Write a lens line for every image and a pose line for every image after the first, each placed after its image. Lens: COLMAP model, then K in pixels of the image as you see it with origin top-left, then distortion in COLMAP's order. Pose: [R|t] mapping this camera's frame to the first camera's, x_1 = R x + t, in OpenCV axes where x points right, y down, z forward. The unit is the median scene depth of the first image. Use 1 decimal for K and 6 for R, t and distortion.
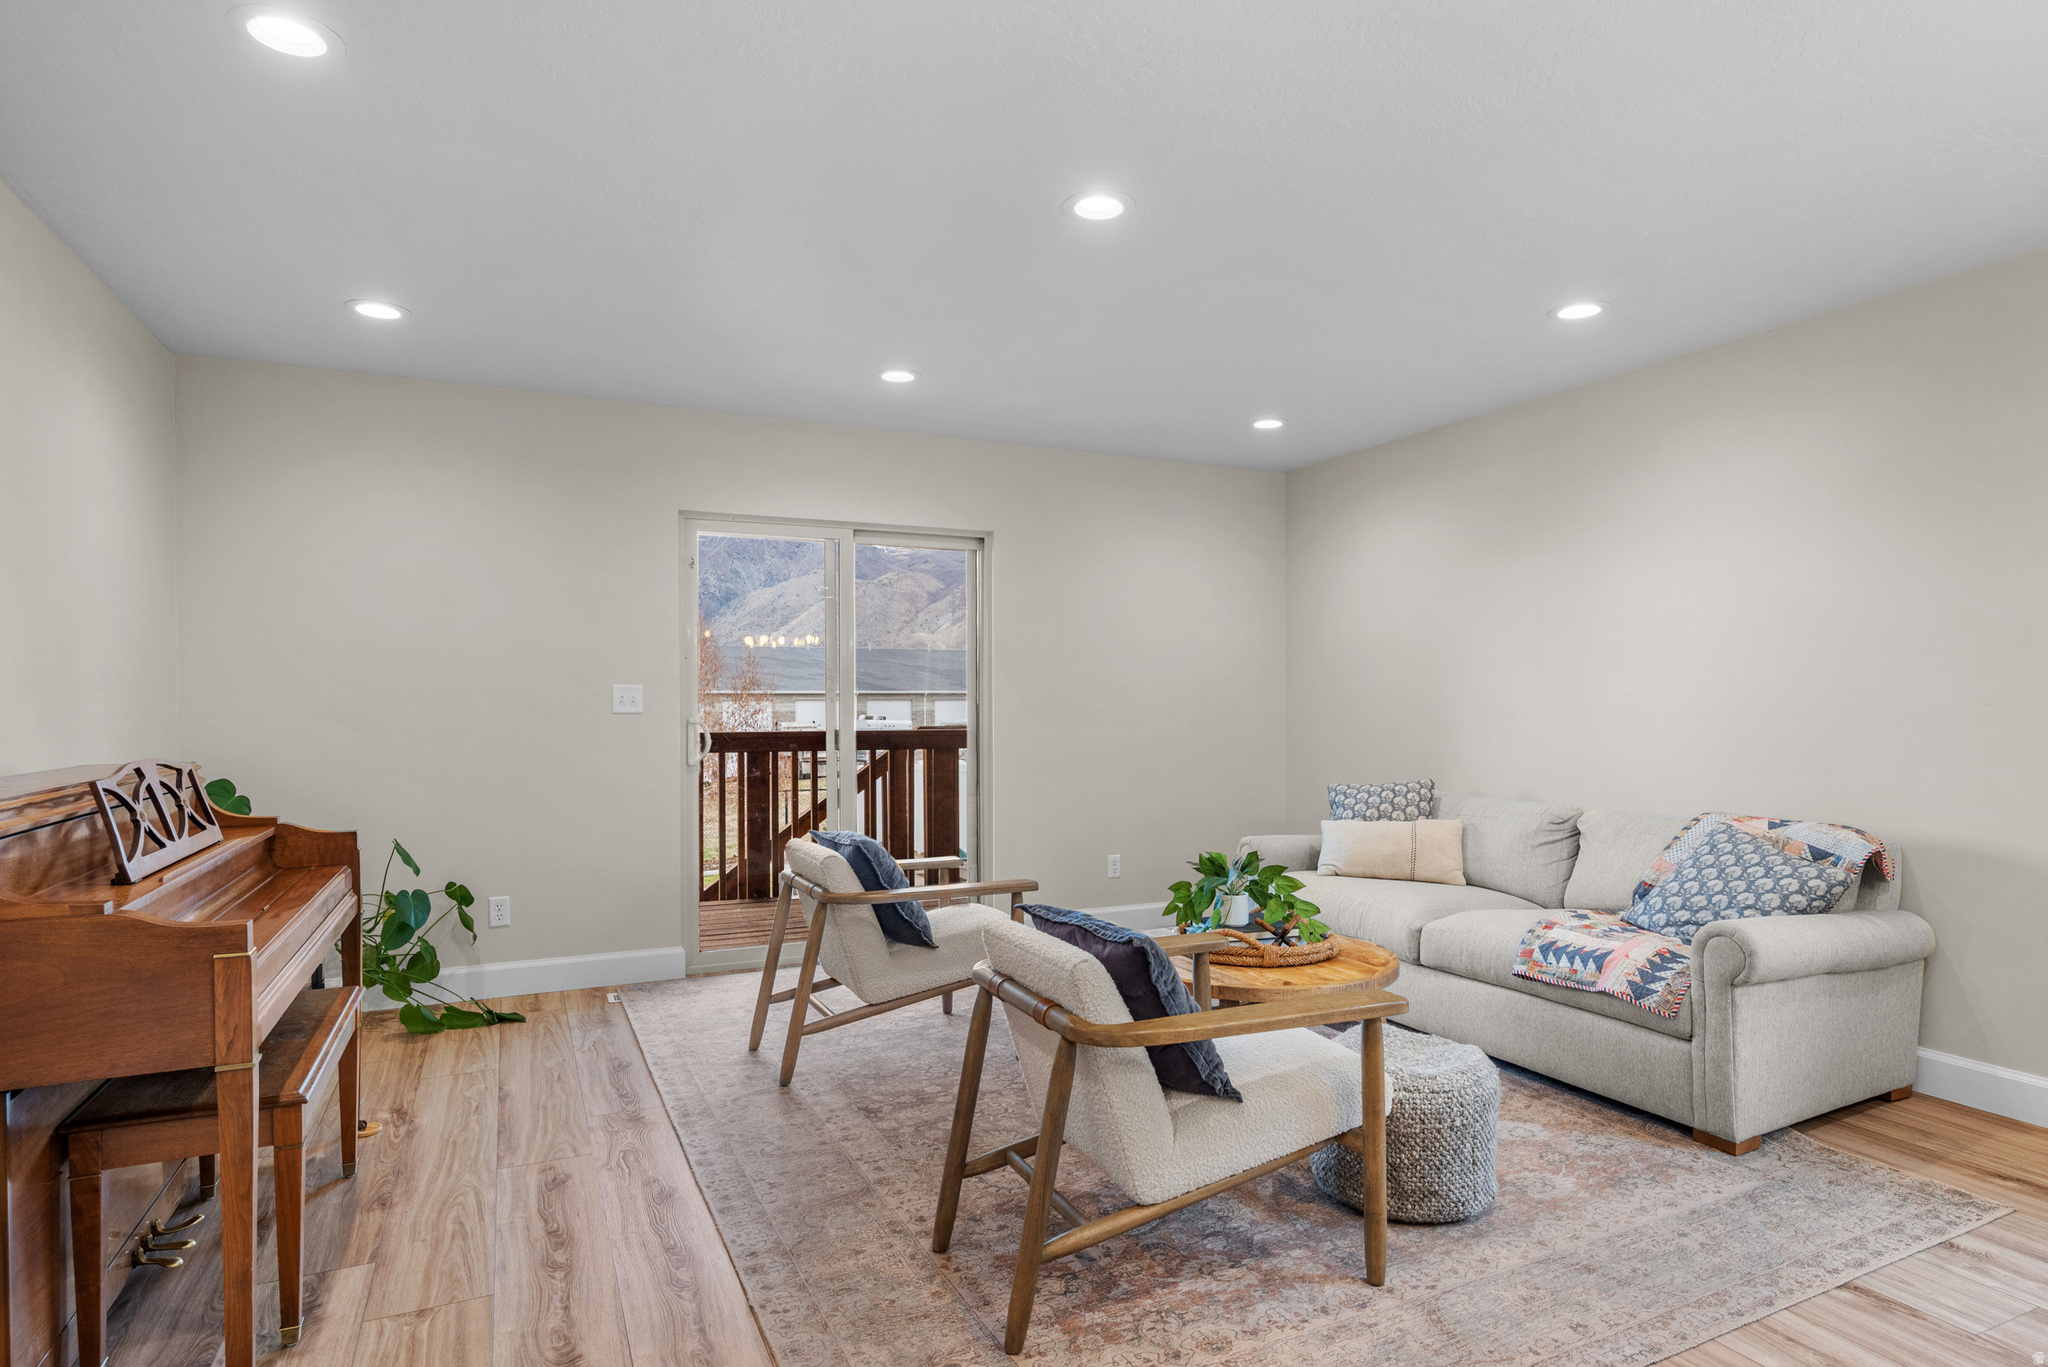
lens RADIAL K [[1101.4, 0, 1030.2], [0, 1101.4, 704.4], [0, 0, 1]] dist [0.002266, 0.000244]
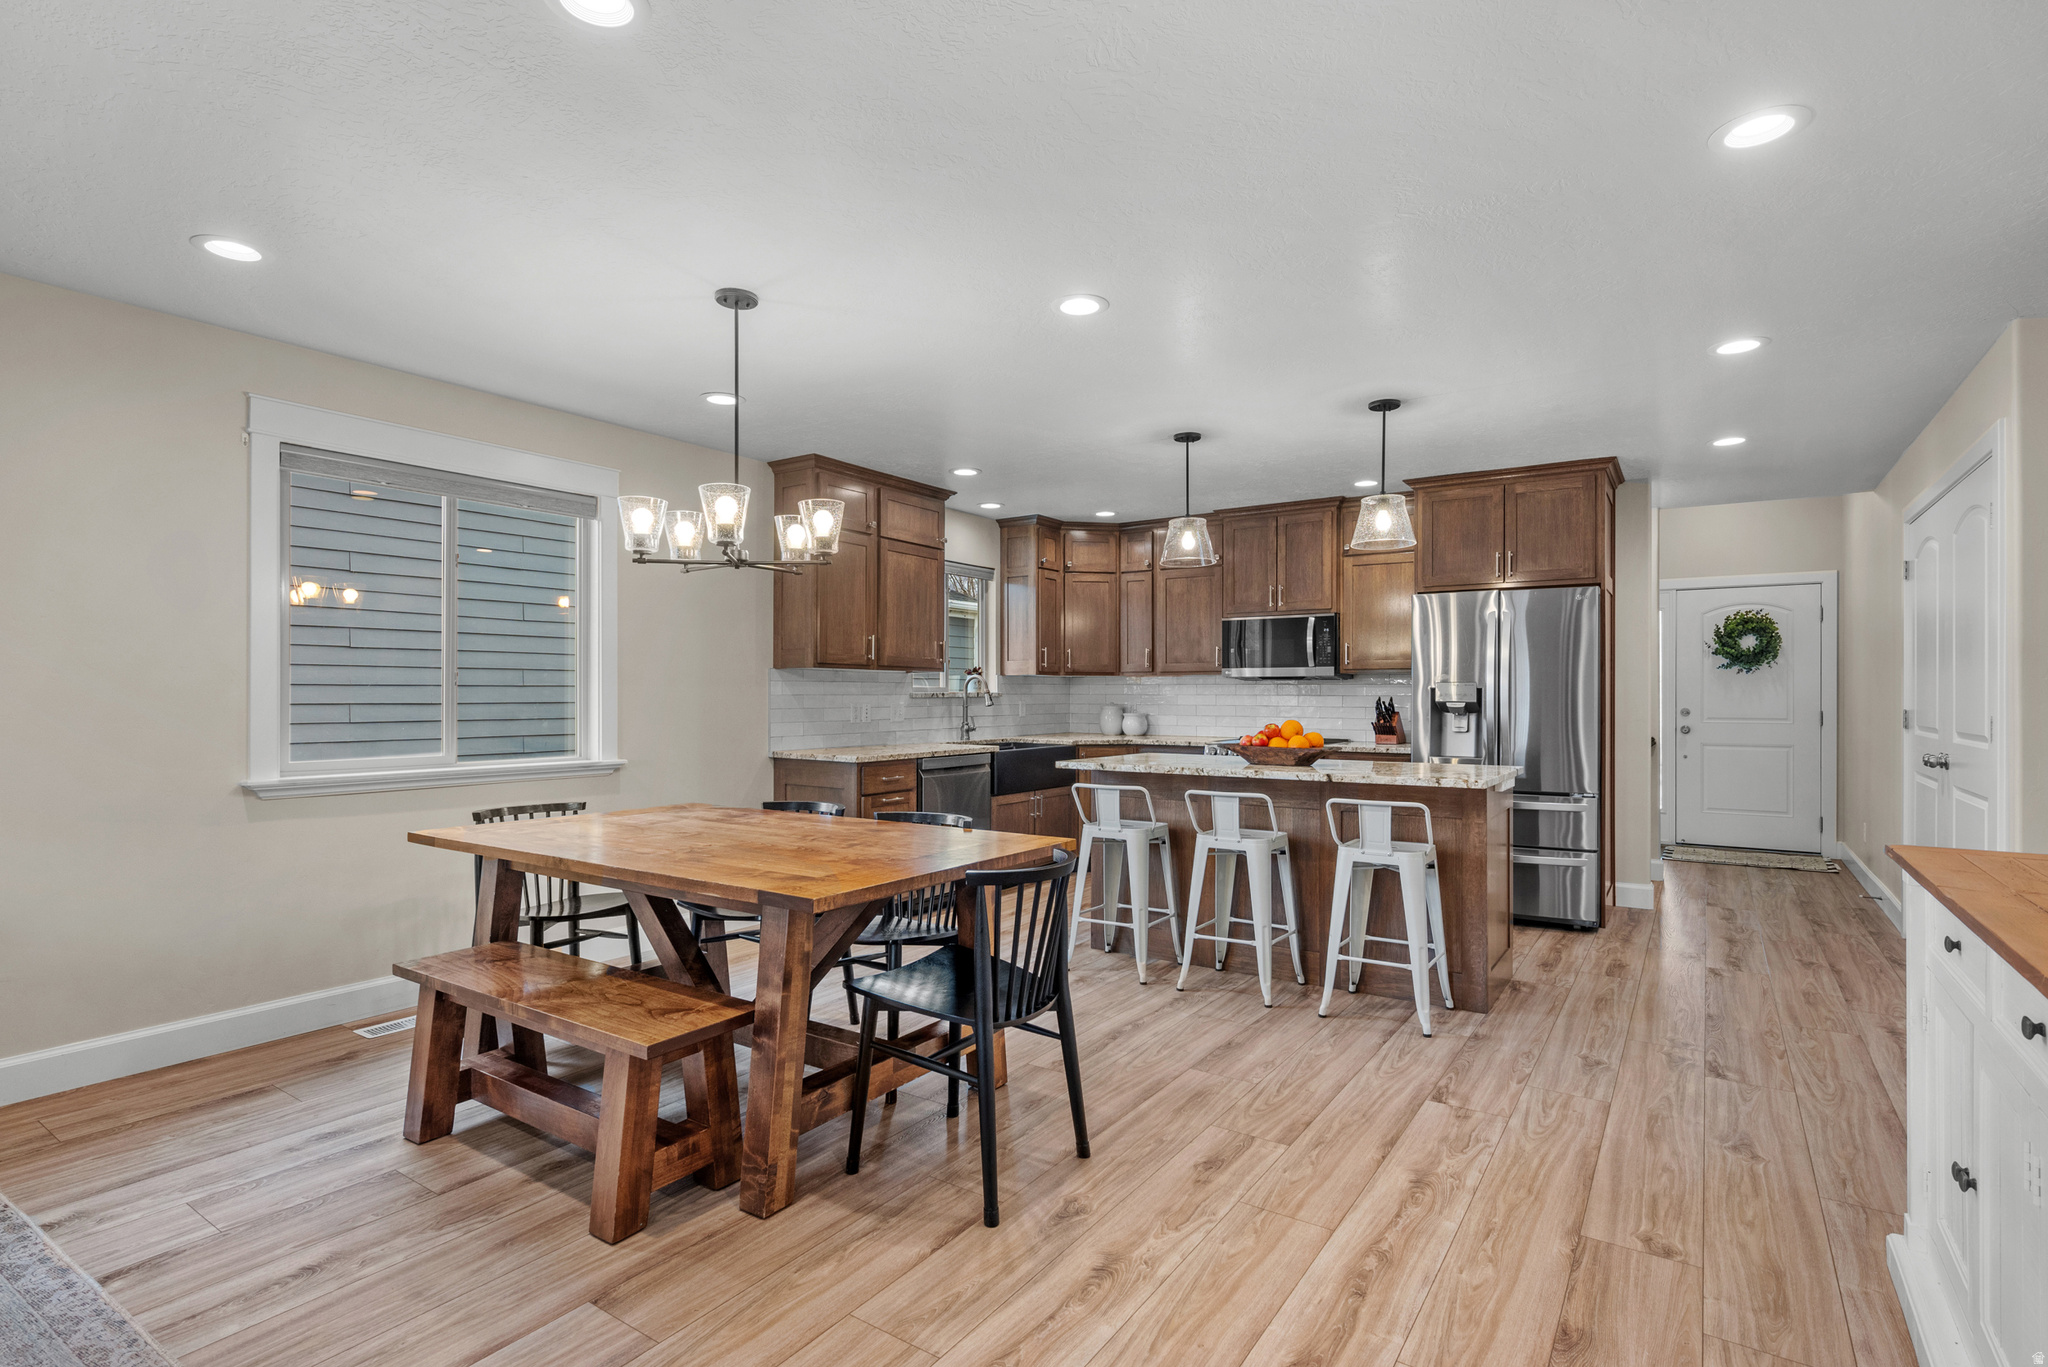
lens RADIAL K [[1000.1, 0, 1028.0], [0, 1000.1, 693.7], [0, 0, 1]] dist [0.003819, 0.000142]
pose [[-0.506420, 0.003422, 0.862280, -0.299627], [0.004300, 0.999990, -0.001443, -0.002657], [-0.862276, 0.002977, -0.506430, 0.457924]]
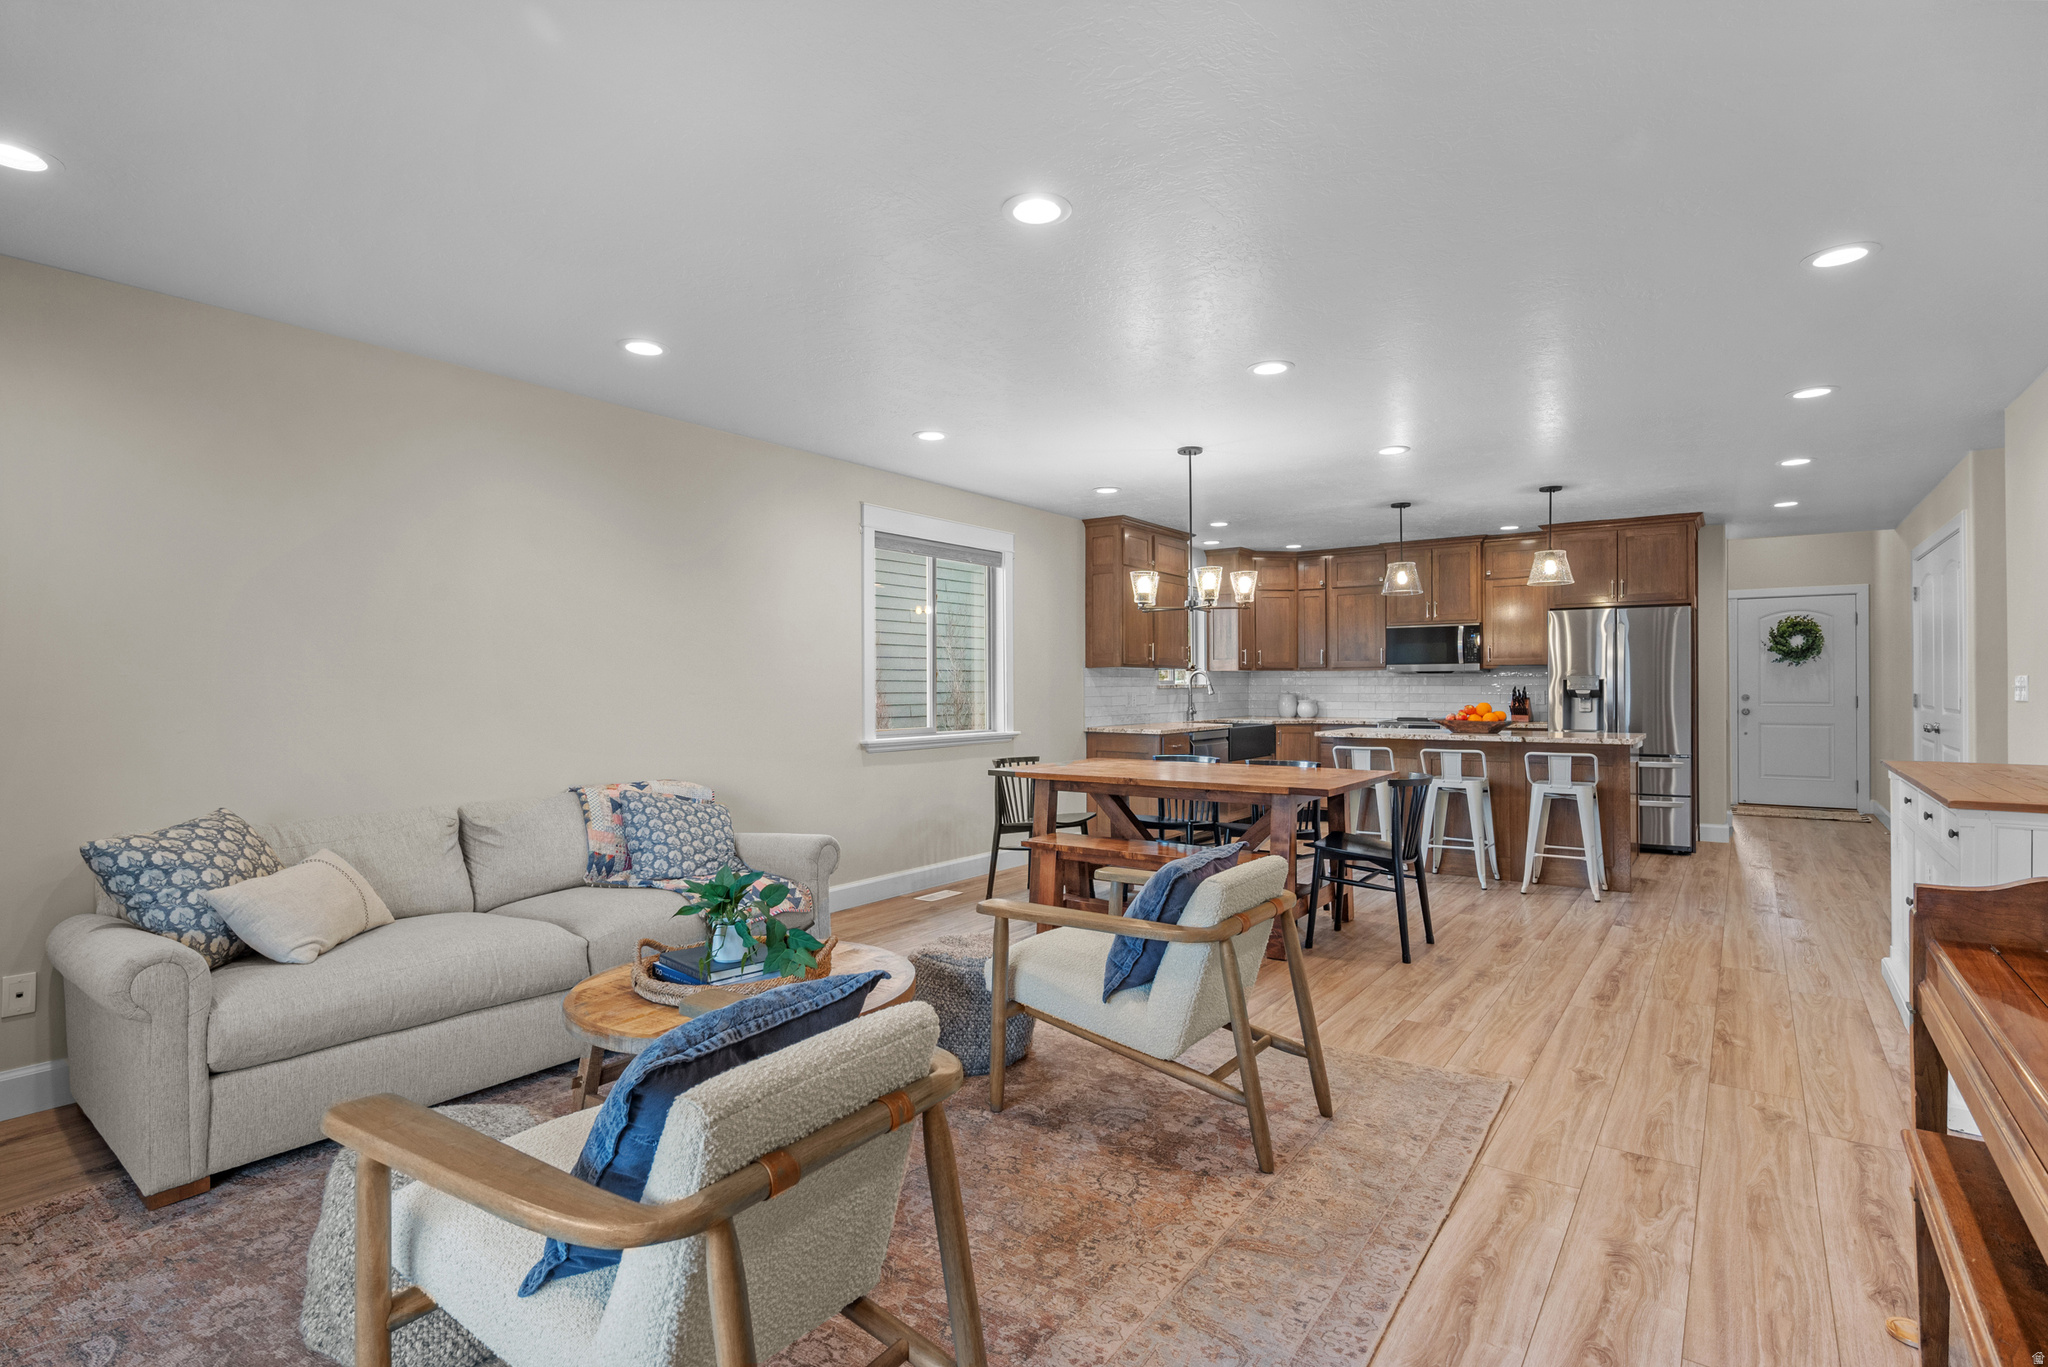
lens RADIAL K [[1006.9, 0, 1026.1], [0, 1006.9, 682.5], [0, 0, 1]] dist [-0.001323, 0.000115]
pose [[-0.484365, 0.008074, 0.874829, -0.583152], [0.008816, 0.999952, -0.004348, -0.005530], [-0.874822, 0.005606, -0.484413, 1.143769]]
